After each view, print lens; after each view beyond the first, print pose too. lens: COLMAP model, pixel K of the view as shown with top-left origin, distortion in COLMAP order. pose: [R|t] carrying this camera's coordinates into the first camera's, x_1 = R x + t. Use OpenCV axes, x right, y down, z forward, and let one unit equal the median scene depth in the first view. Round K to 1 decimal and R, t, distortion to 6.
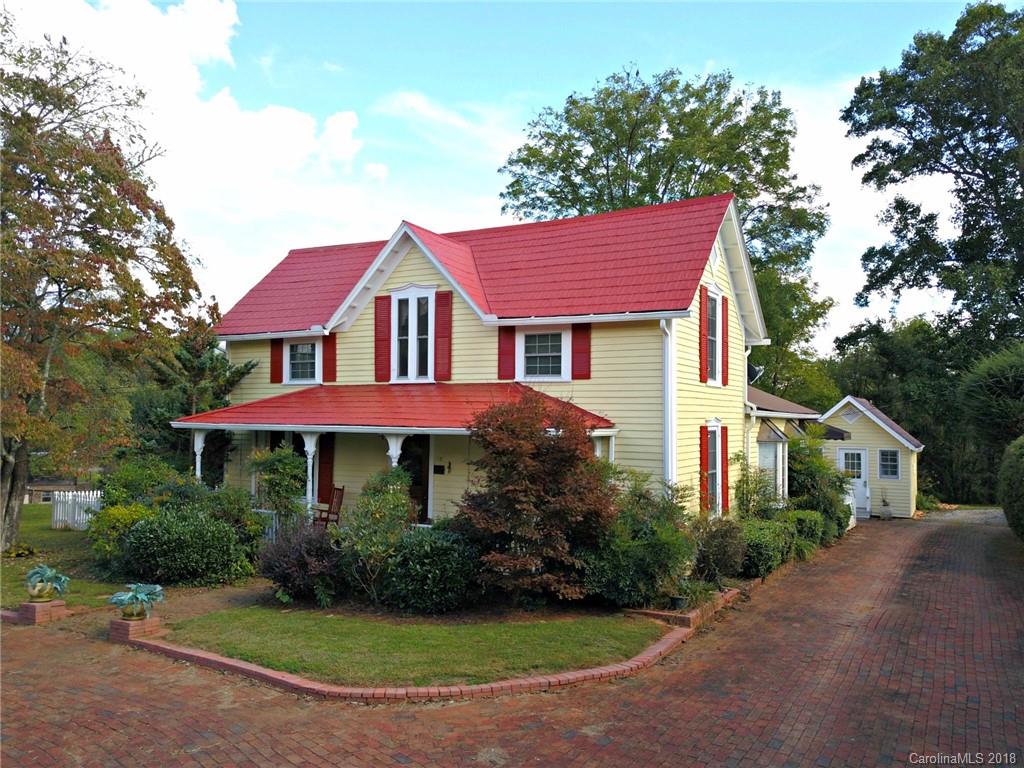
lens RADIAL K [[818.2, 0, 502.6], [0, 818.2, 381.3], [0, 0, 1]] dist [0.002409, -0.005976]
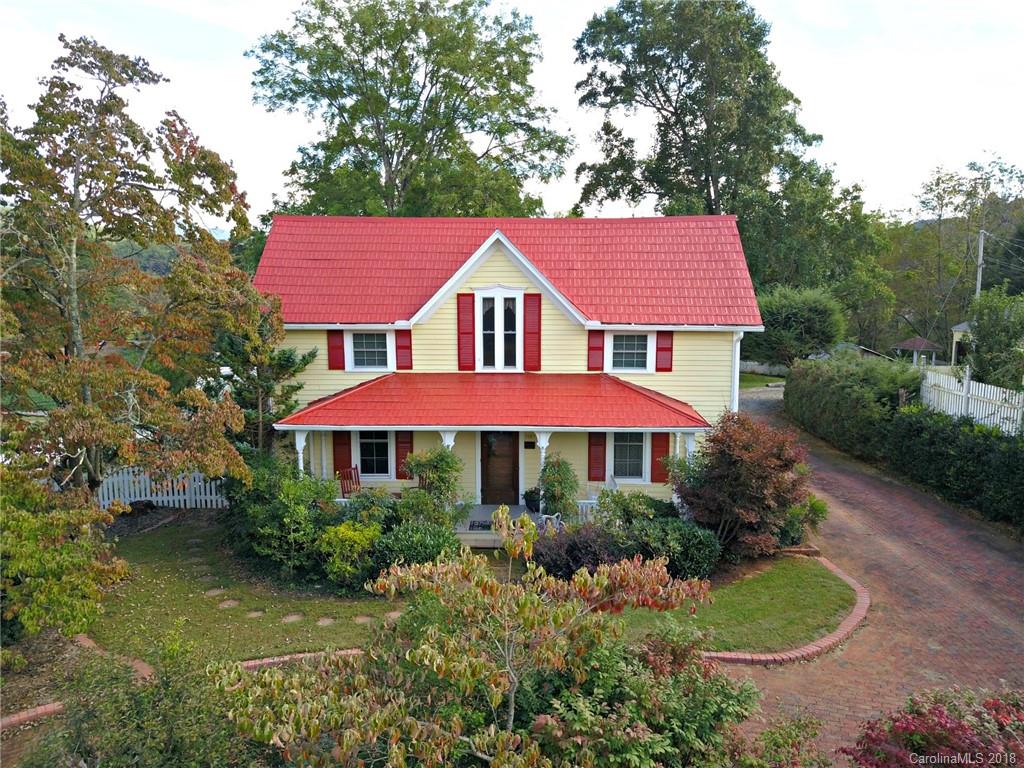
lens RADIAL K [[818.2, 0, 510.5], [0, 818.2, 376.1], [0, 0, 1]] dist [0.002409, -0.005976]
pose [[0.875105, -0.073893, 0.478258, -0.652237], [-0.011013, 0.984977, 0.172335, -0.192111], [-0.483807, -0.156079, 0.861145, 0.006992]]
